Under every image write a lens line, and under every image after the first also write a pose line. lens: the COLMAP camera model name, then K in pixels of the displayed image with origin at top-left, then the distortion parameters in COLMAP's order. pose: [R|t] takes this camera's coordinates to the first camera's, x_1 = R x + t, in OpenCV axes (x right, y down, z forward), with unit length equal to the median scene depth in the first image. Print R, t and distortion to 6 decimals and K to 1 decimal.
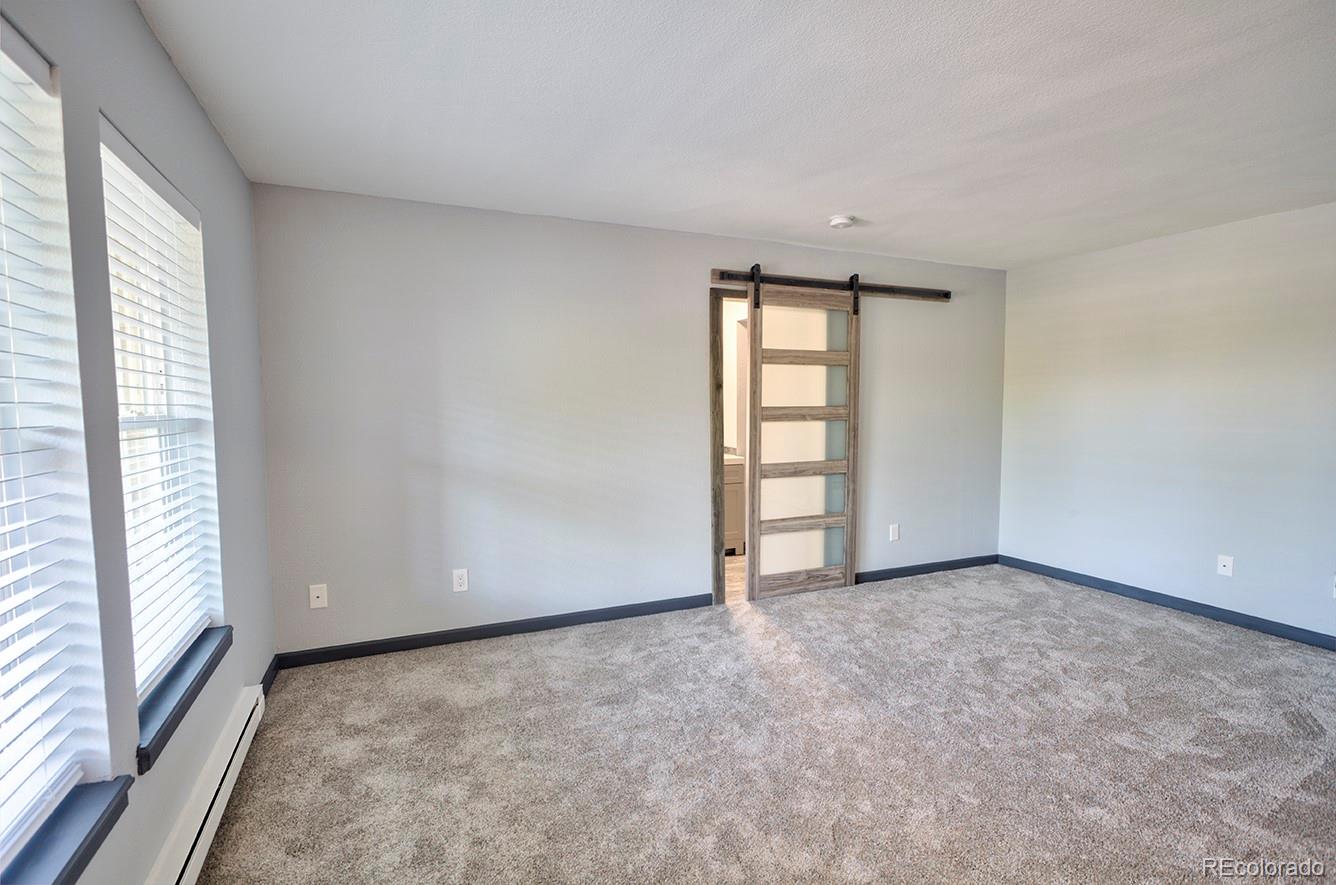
lens RADIAL K [[633.6, 0, 664.0], [0, 633.6, 448.9], [0, 0, 1]] dist [-0.000559, -0.000064]
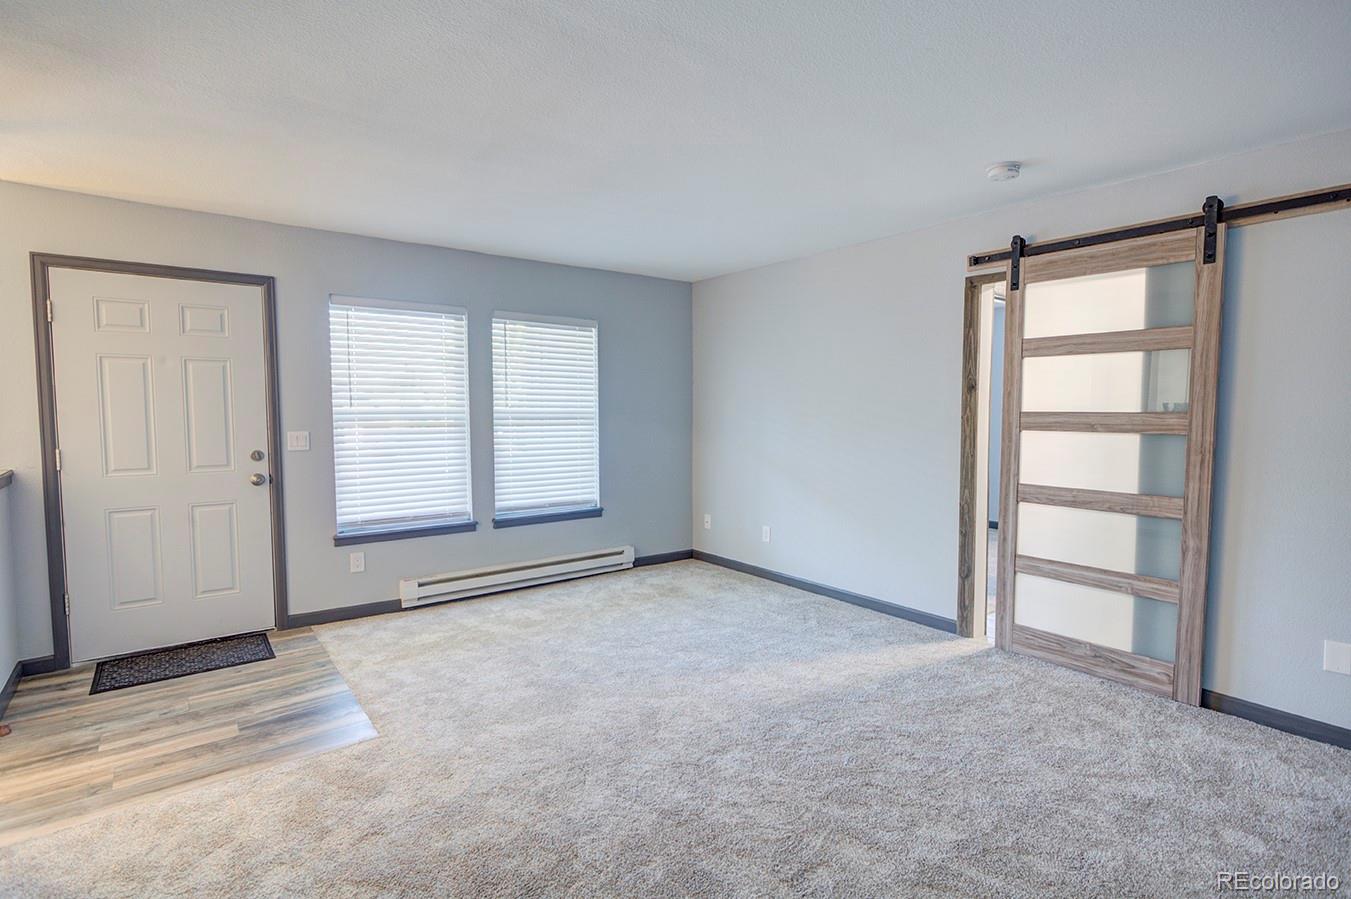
lens RADIAL K [[640.7, 0, 671.4], [0, 640.7, 456.0], [0, 0, 1]] dist [-0.000559, -0.000064]
pose [[0.244417, 0.075423, -0.966732, 0.813499], [-0.074957, 0.995457, 0.058713, -0.025035], [0.966769, 0.058113, 0.248960, 0.368690]]
